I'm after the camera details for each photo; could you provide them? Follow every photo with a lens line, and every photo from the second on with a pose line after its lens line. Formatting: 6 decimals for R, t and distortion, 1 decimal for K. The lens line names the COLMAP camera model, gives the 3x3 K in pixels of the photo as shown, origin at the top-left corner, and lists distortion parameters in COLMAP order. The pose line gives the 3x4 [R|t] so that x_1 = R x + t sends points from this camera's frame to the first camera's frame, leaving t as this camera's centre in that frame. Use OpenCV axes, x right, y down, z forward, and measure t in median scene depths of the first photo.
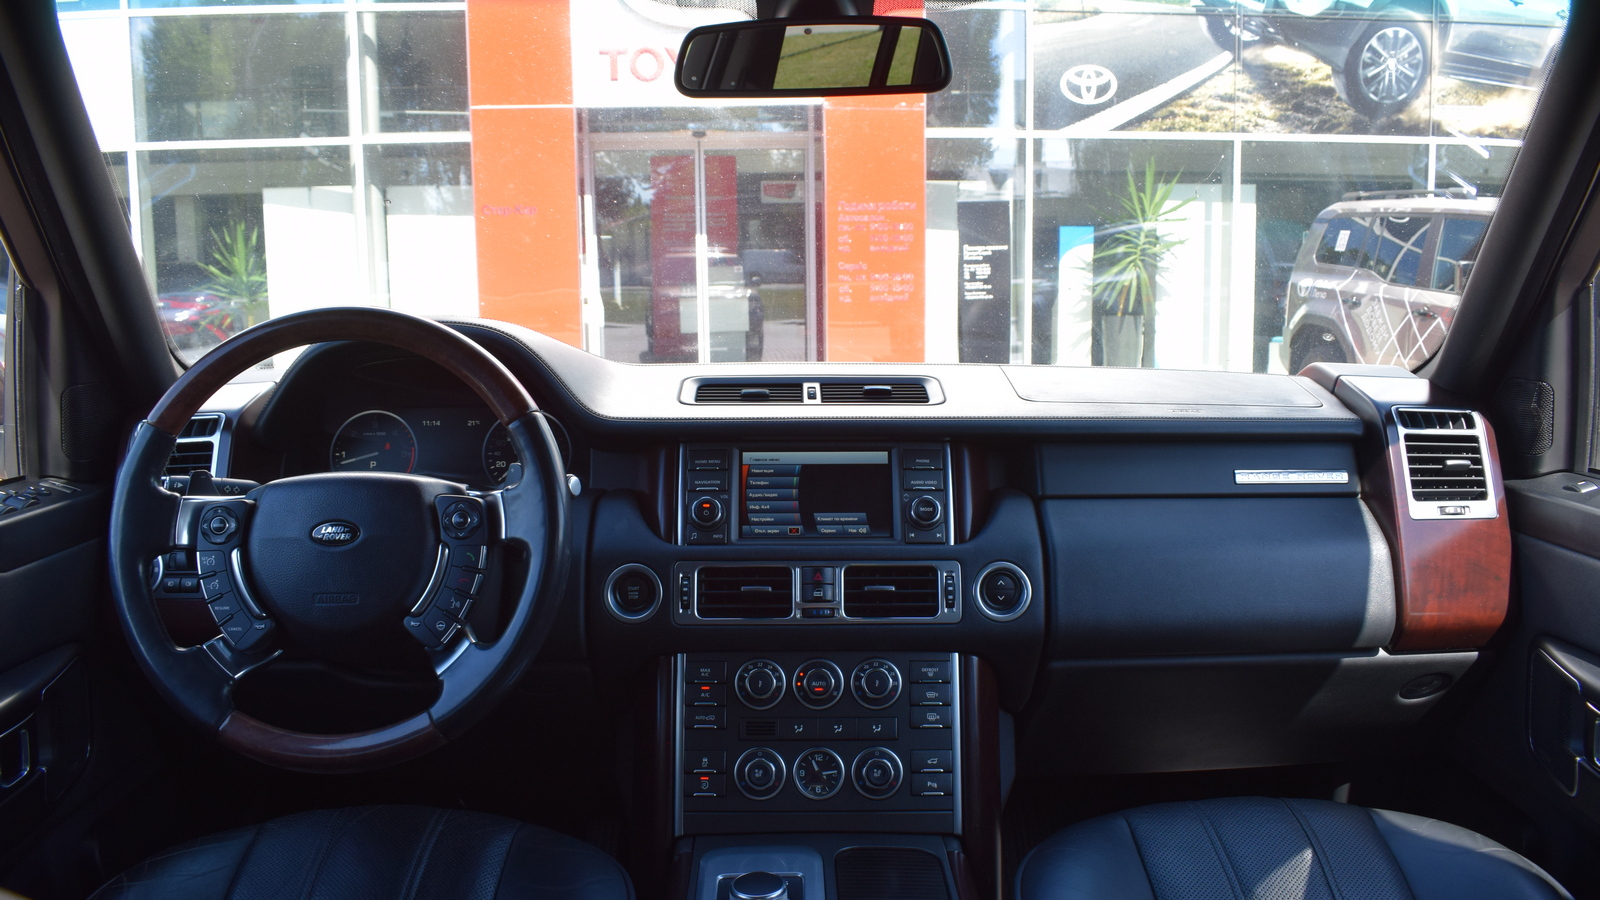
lens RADIAL K [[1210.2, 0, 802.1], [0, 1210.2, 453.2], [0, 0, 1]] dist [-0.087551, -0.004885]
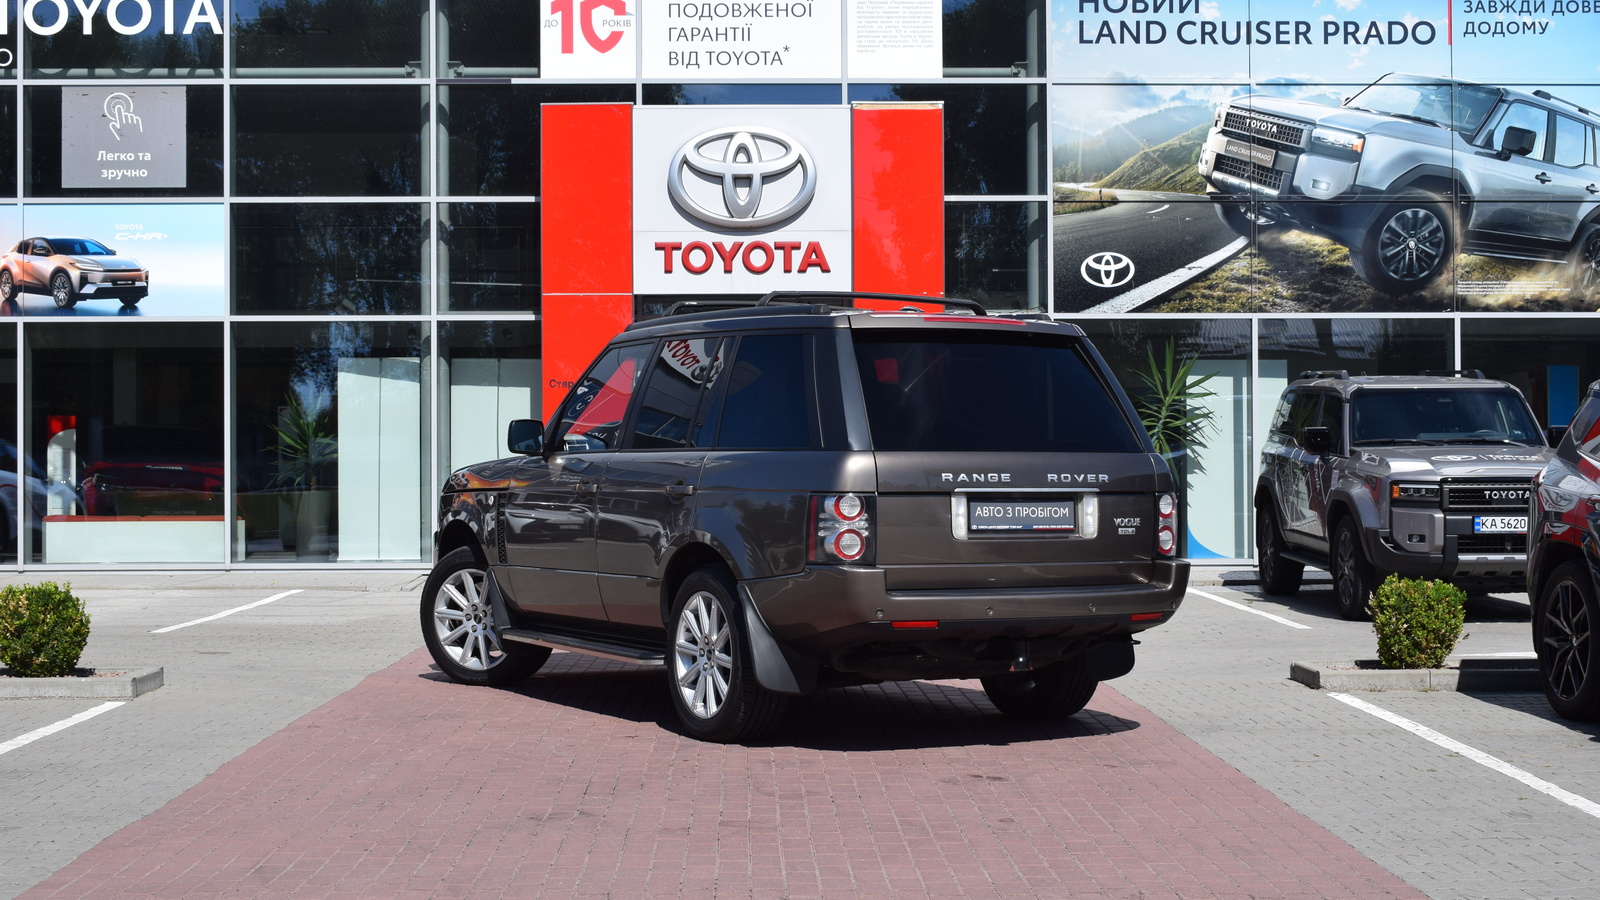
lens RADIAL K [[2439.4, 0, 802.1], [0, 2439.4, 451.8], [0, 0, 1]] dist [-0.008929, 0.000000]
pose [[0.998505, 0.008215, -0.054035, 0.093029], [-0.016453, 0.987960, -0.153834, 0.207238], [0.052120, 0.154493, 0.986618, -1.230361]]
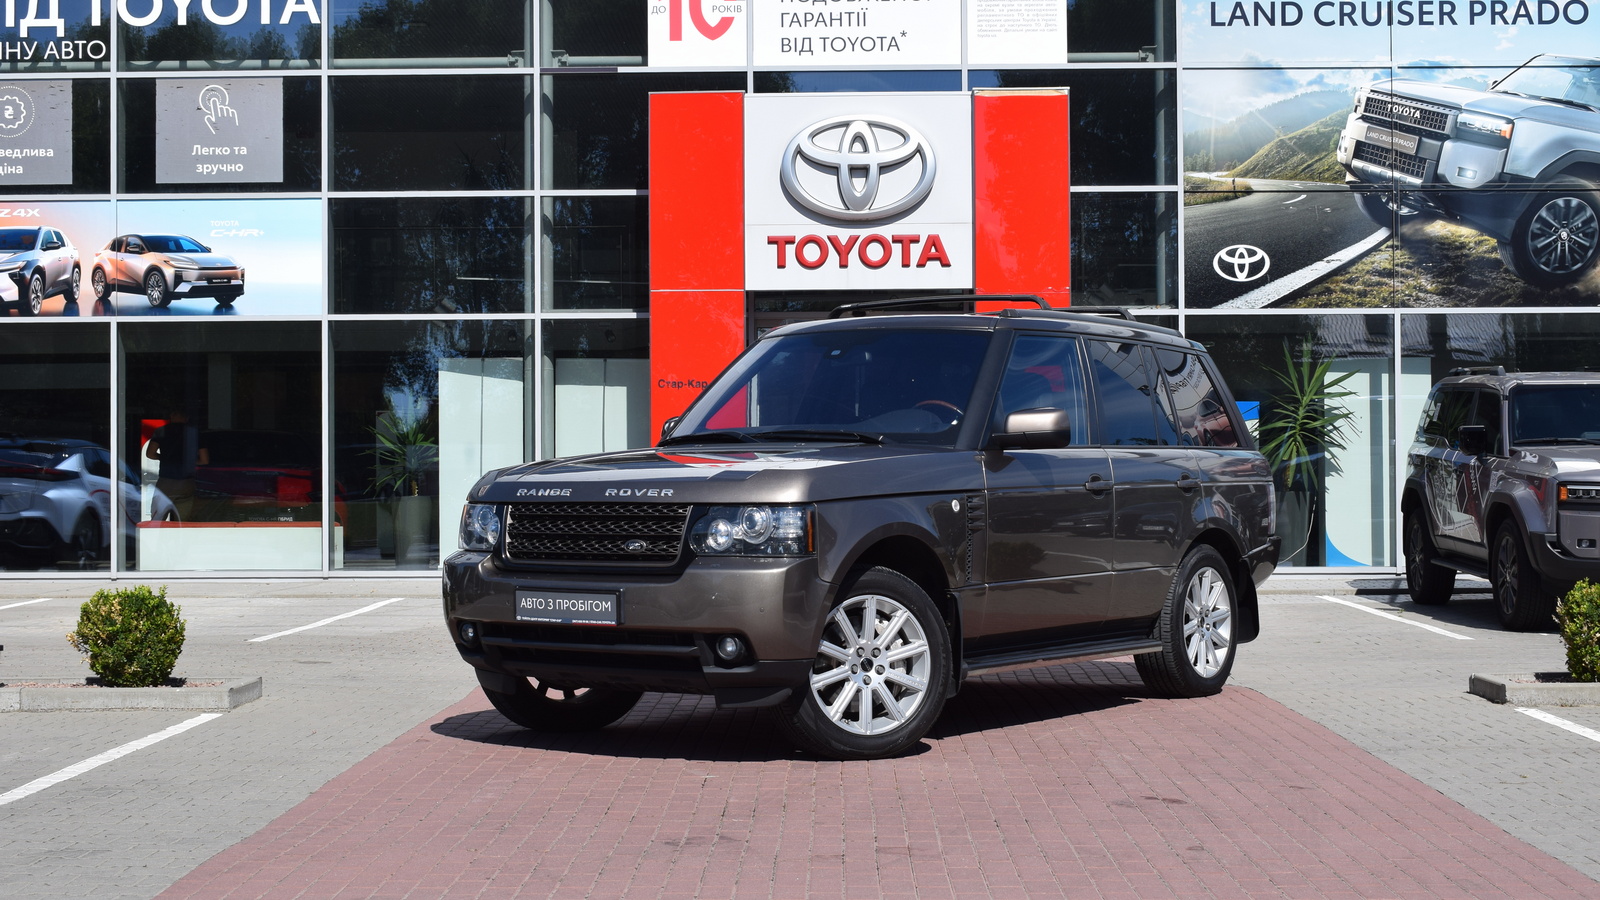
lens RADIAL K [[2428.5, 0, 784.9], [0, 2428.5, 459.7], [0, 0, 1]] dist [-0.014228, 0.000000]
pose [[0.995390, 0.006684, -0.095682, 0.055953], [-0.021642, 0.987494, -0.156162, 0.202567], [0.093442, 0.157513, 0.983086, -1.123829]]
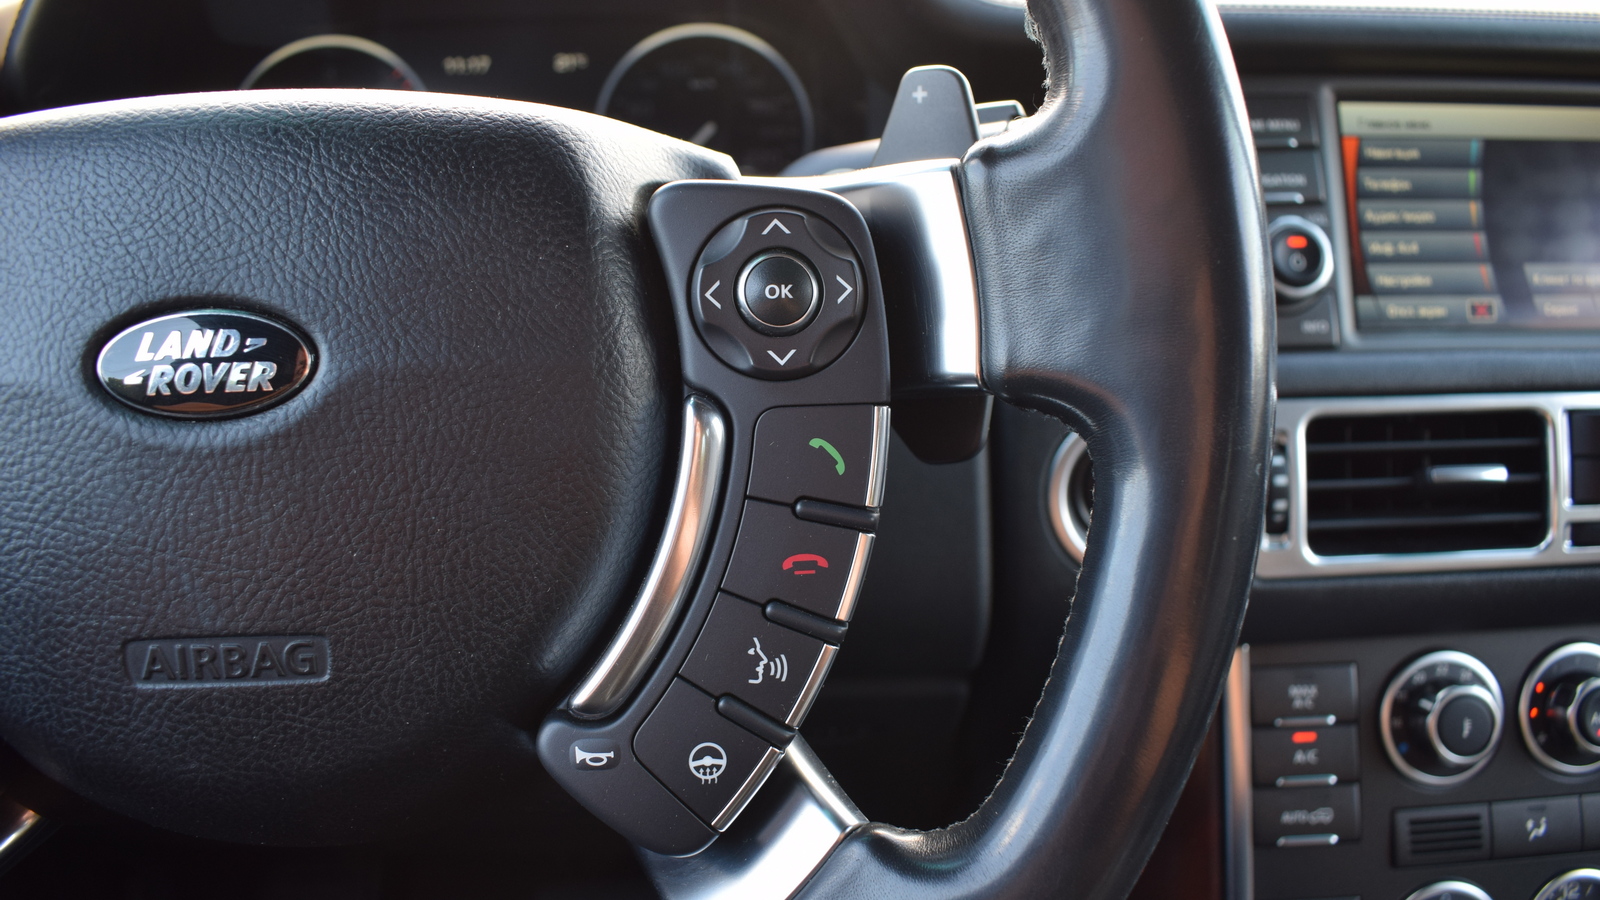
lens RADIAL K [[1210.2, 0, 810.8], [0, 1210.2, 447.8], [0, 0, 1]] dist [-0.087551, -0.004885]
pose [[0.998755, -0.023476, 0.044023, -0.024308], [0.015252, 0.983804, 0.178597, 0.003825], [-0.047503, -0.177704, 0.982937, 0.065334]]
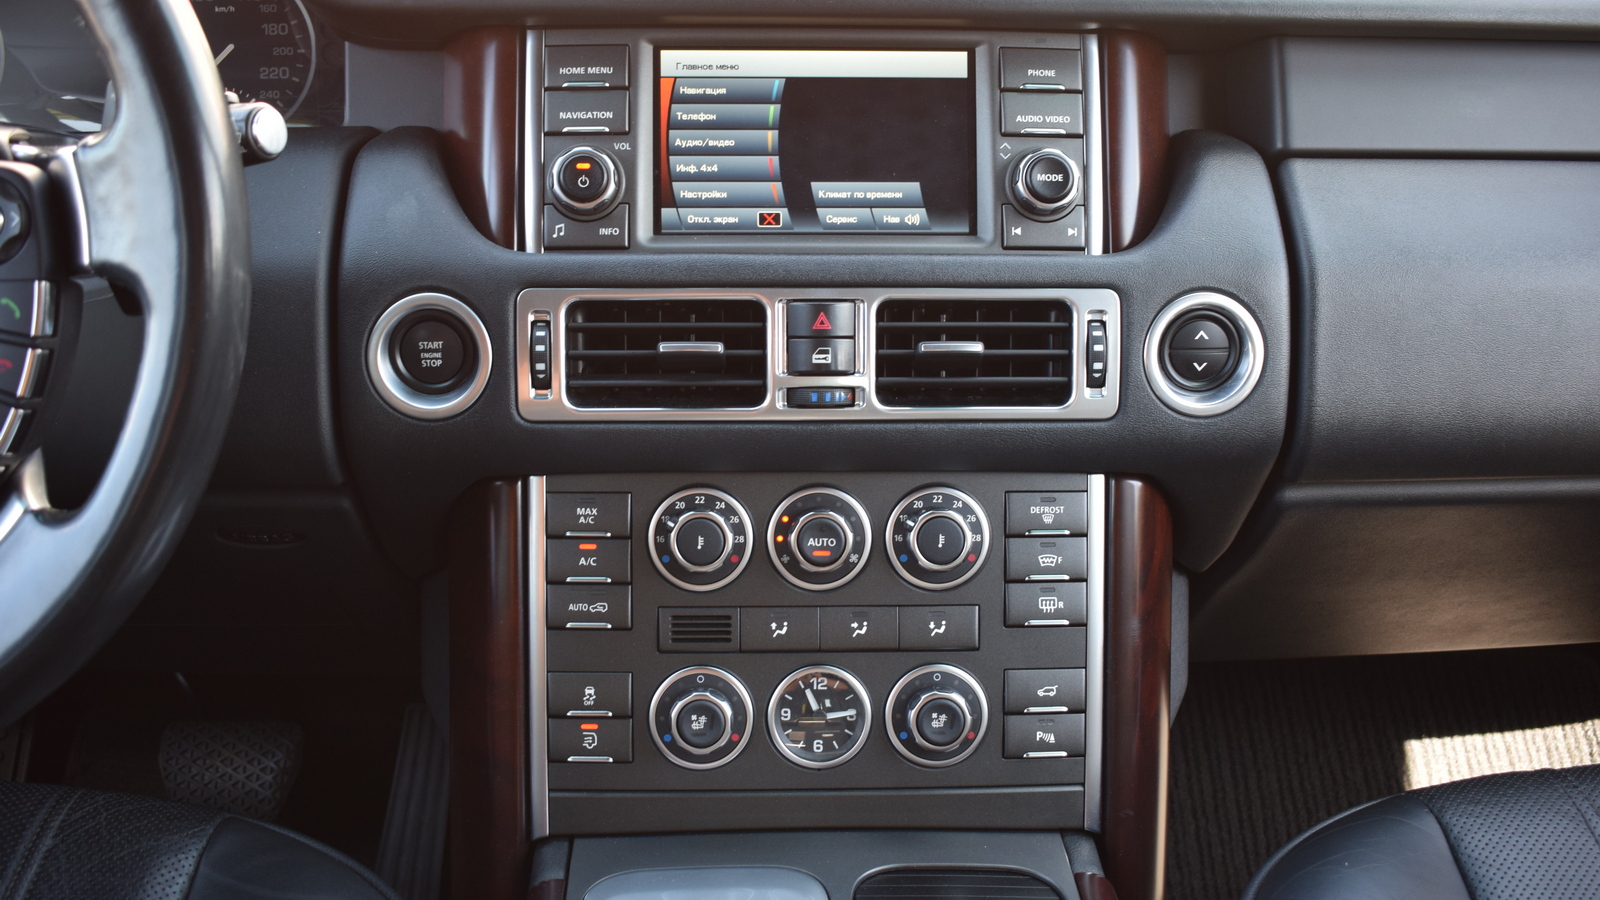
lens RADIAL K [[1577.4, 0, 788.3], [0, 1577.4, 442.9], [0, 0, 1]] dist [-0.065900, 0.000000]
pose [[0.999670, 0.002235, 0.025605, -0.001544], [-0.008408, 0.969833, 0.243625, -0.000196], [-0.024288, -0.243760, 0.969531, 0.038516]]
